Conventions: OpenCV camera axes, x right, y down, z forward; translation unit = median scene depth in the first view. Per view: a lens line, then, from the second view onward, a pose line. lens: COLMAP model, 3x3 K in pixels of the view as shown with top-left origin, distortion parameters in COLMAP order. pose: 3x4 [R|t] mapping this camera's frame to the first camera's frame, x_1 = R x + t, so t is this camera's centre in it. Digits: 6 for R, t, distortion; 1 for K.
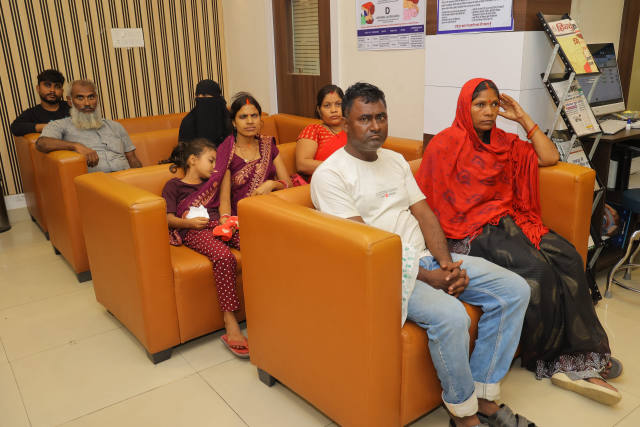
lens RADIAL K [[548.2, 0, 320.0], [0, 548.2, 213.5], [0, 0, 1]] dist [0.001483, 0.000579]
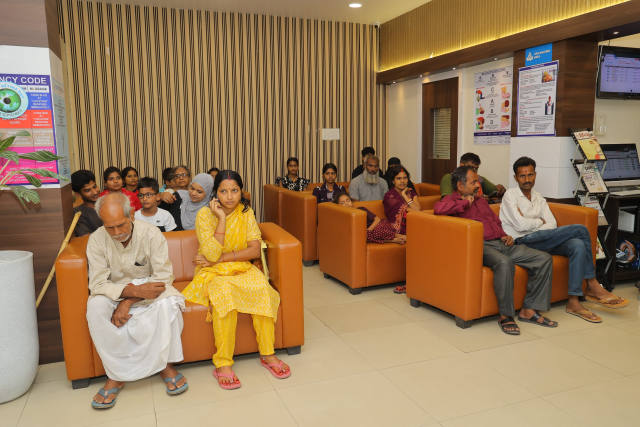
lens RADIAL K [[514.8, 0, 320.0], [0, 514.8, 213.5], [0, 0, 1]] dist [-0.007198, -0.003195]
pose [[0.964882, 0.053399, -0.257201, 0.041180], [-0.091017, 0.986430, -0.136648, 0.207044], [0.246413, 0.155259, 0.956648, -0.723605]]
